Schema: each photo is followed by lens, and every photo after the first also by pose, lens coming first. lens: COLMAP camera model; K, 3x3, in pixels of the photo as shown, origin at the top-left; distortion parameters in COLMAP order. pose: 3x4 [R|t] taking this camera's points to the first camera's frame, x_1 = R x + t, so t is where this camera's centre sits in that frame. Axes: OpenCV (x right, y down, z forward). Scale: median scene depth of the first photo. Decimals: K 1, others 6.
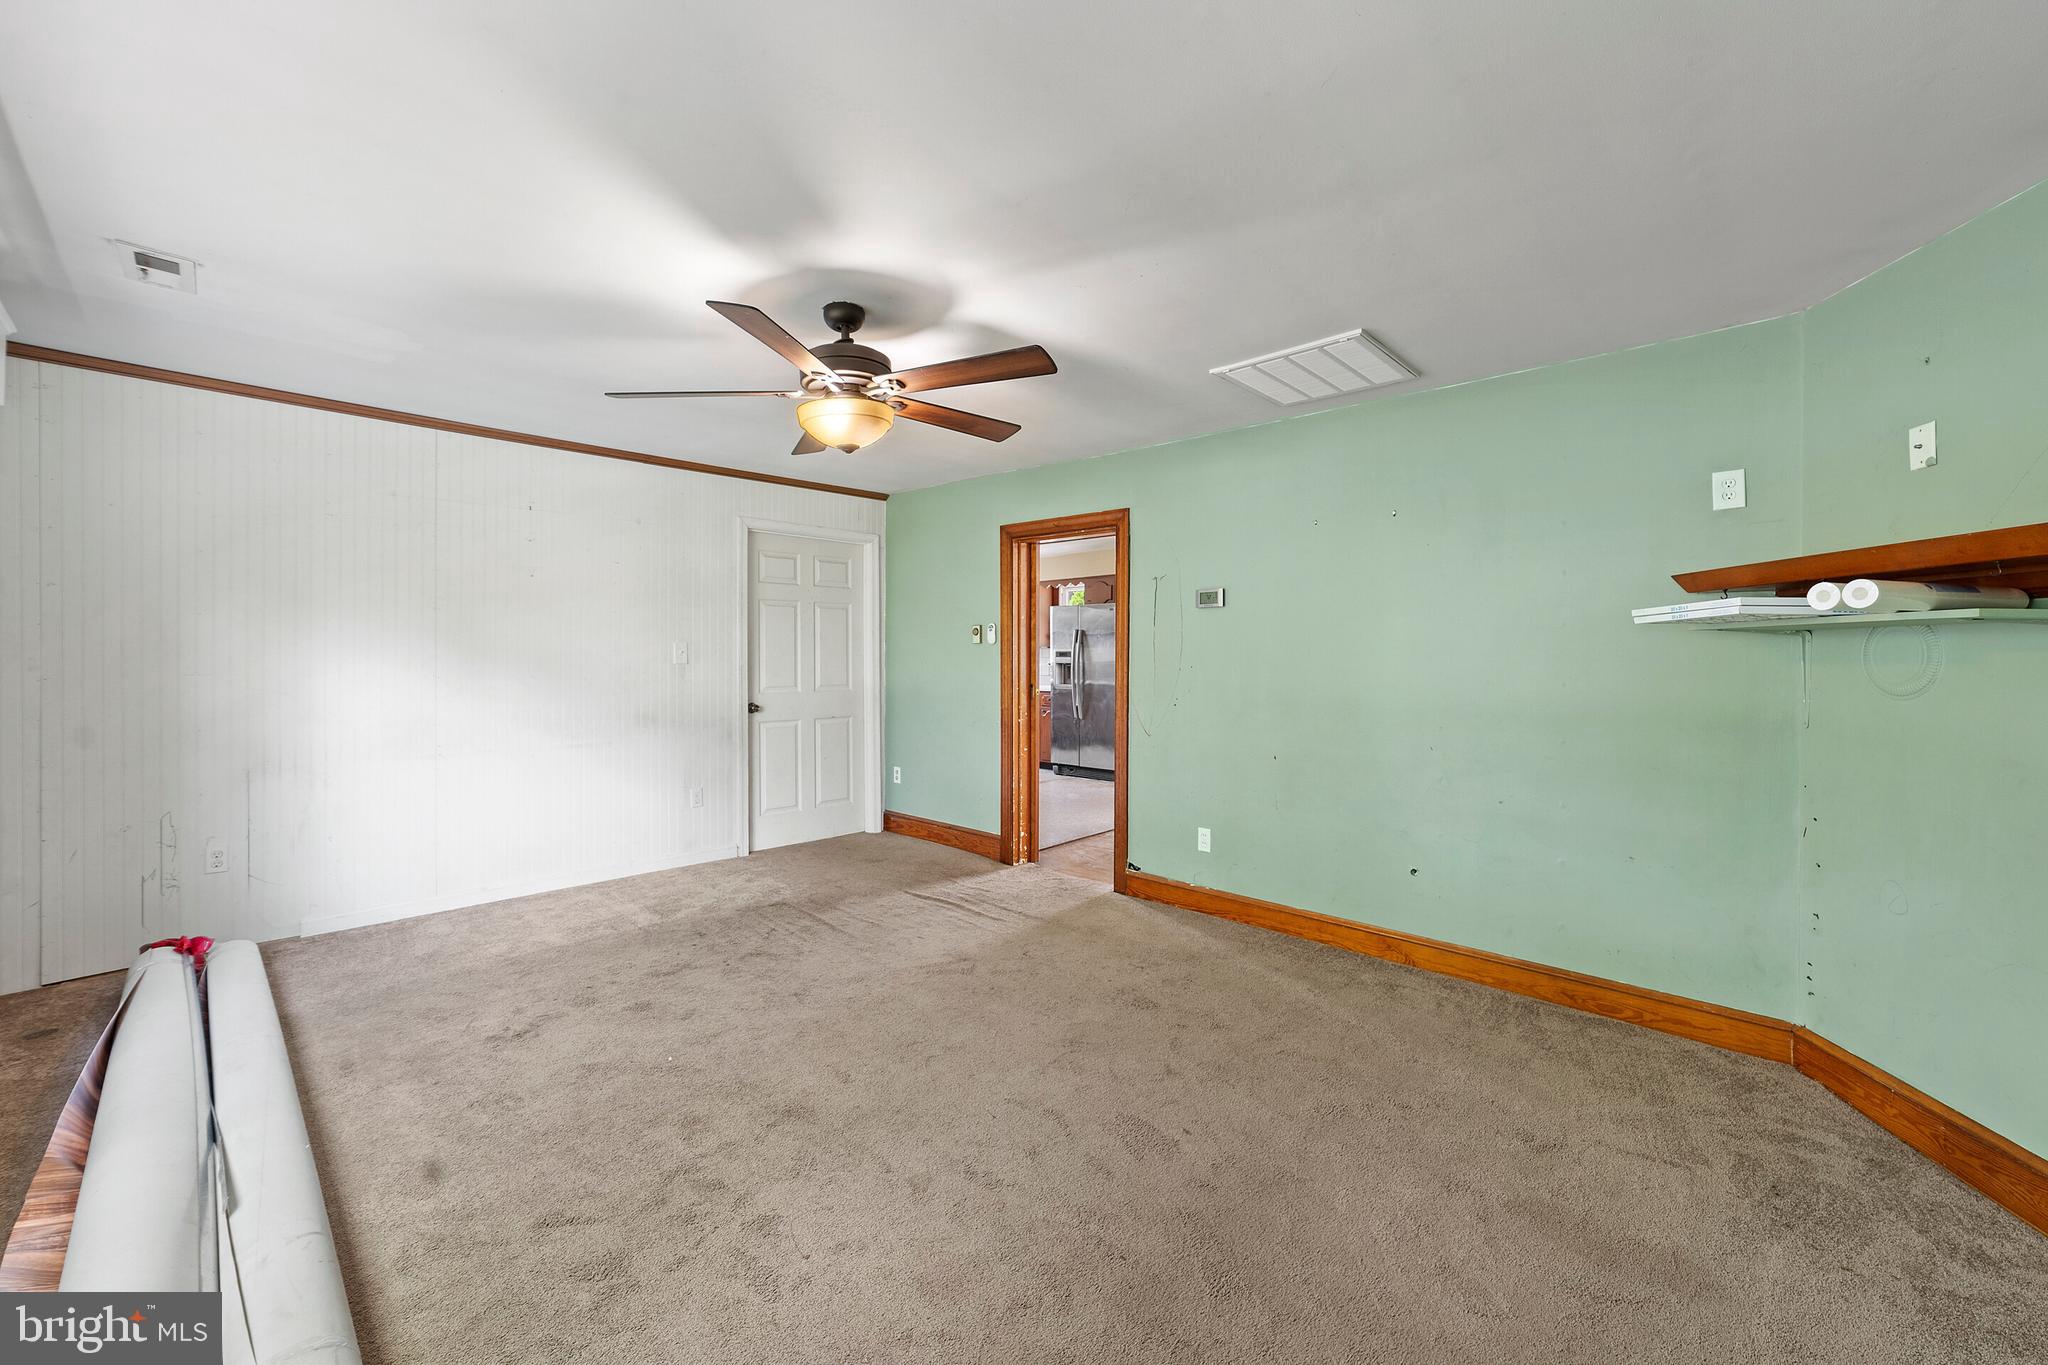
lens RADIAL K [[820.0, 0, 1002.7], [0, 820.0, 680.7], [0, 0, 1]] dist [-0.040391, 0.013338]
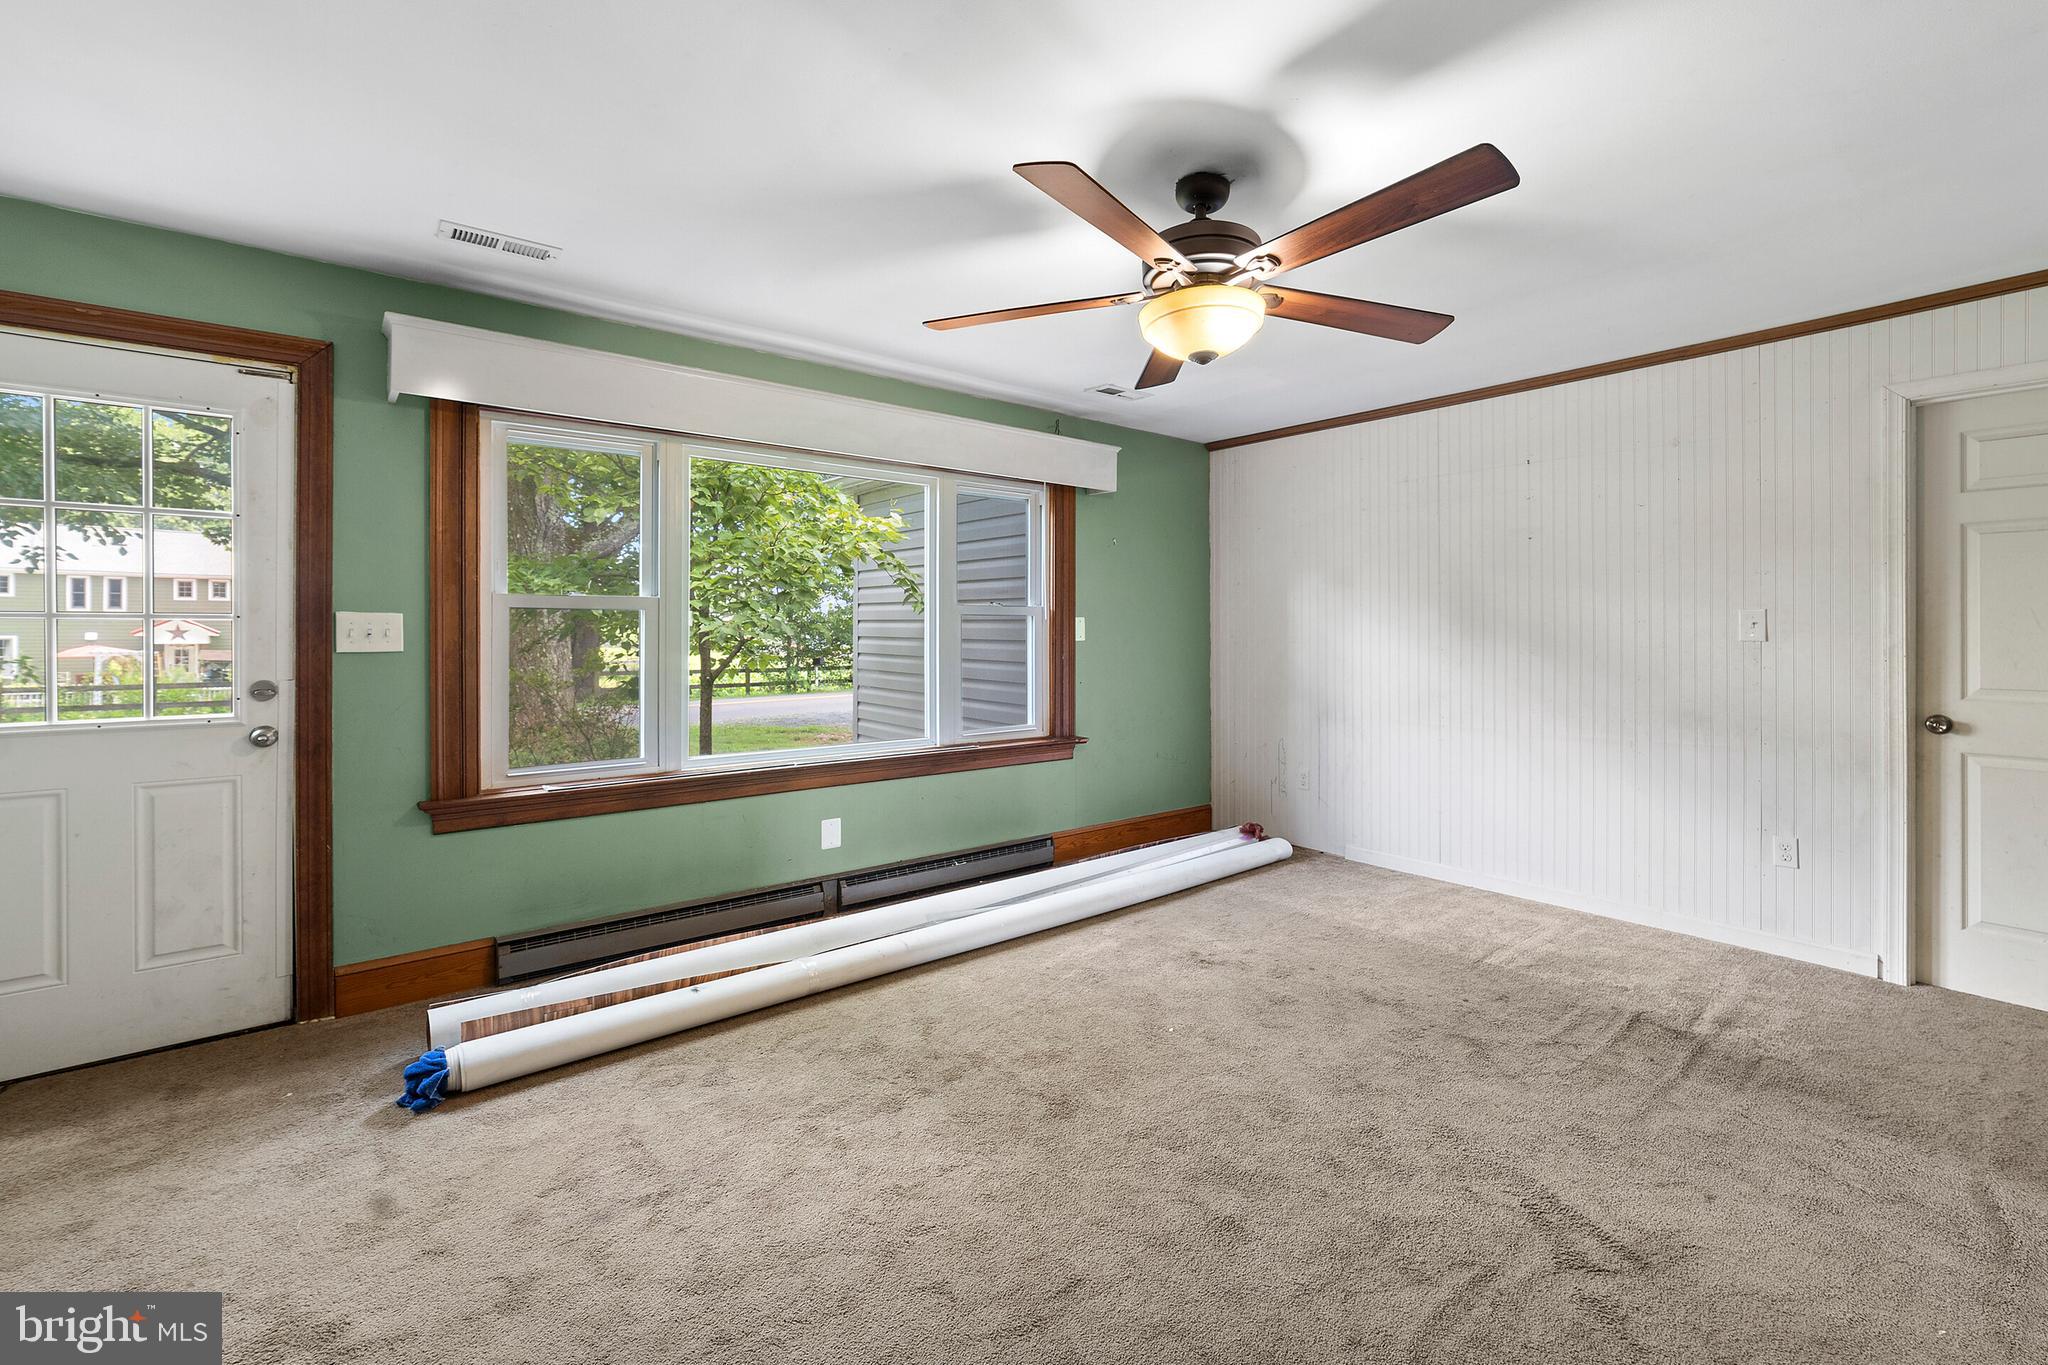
lens RADIAL K [[846.0, 0, 1049.6], [0, 846.0, 631.2], [0, 0, 1]] dist [-0.010373, 0.000114]
pose [[-0.106493, -0.000804, -0.994313, 0.513767], [-0.025026, 0.999685, 0.001872, -0.022888], [0.993998, 0.025083, -0.106479, 0.744585]]
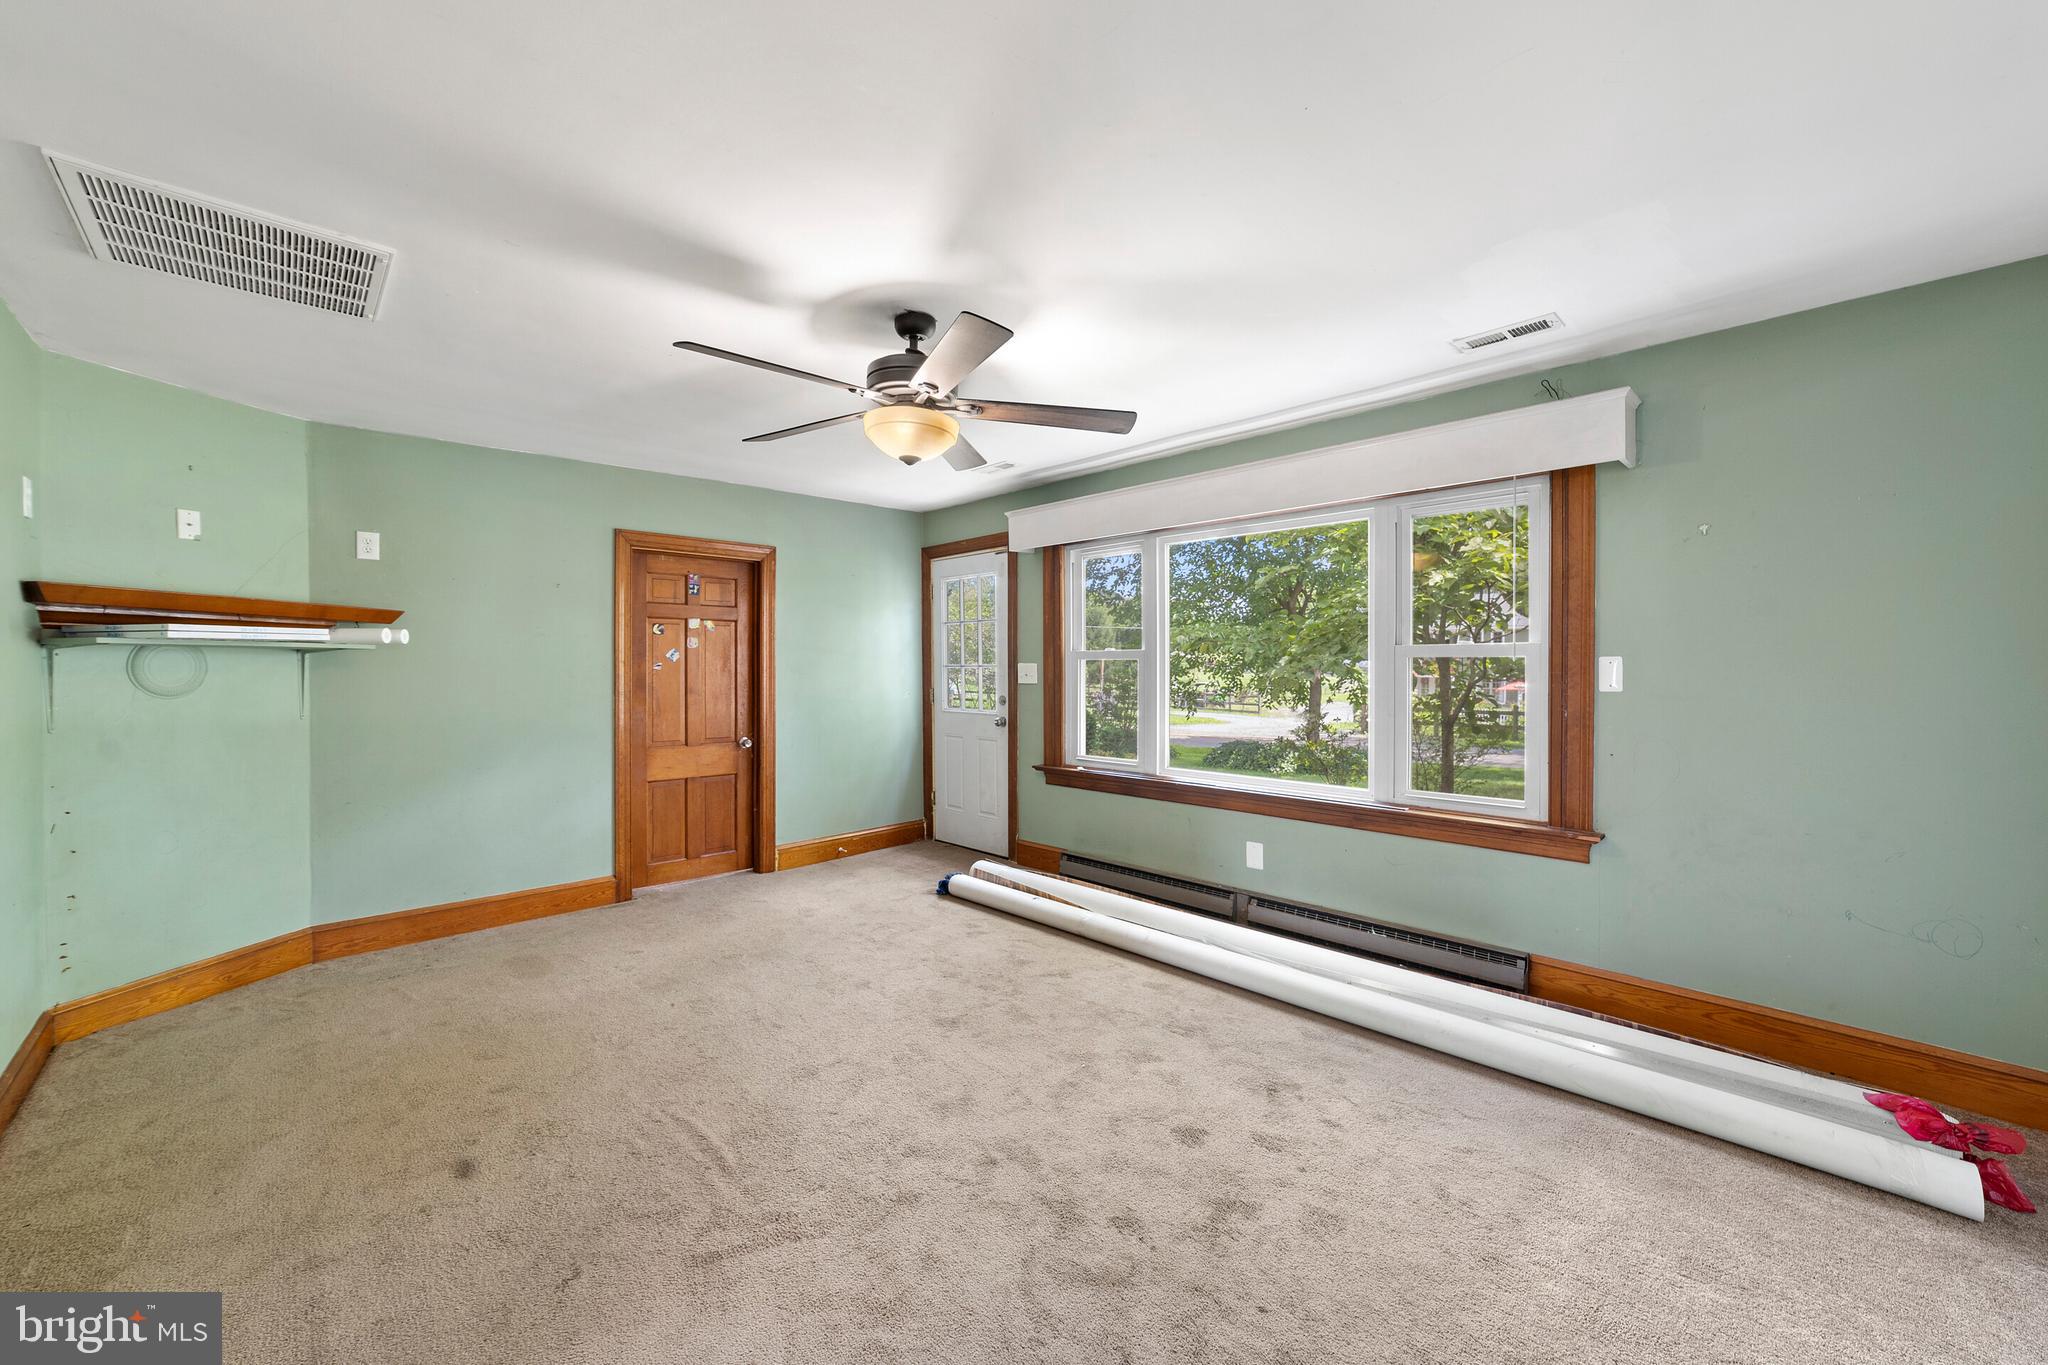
lens RADIAL K [[820.0, 0, 1002.7], [0, 820.0, 680.7], [0, 0, 1]] dist [-0.040391, 0.013338]
pose [[-0.999023, -0.006351, 0.043735, -0.274805], [-0.004687, 0.999265, 0.038043, -0.049541], [-0.043945, 0.037801, -0.998319, 1.587395]]
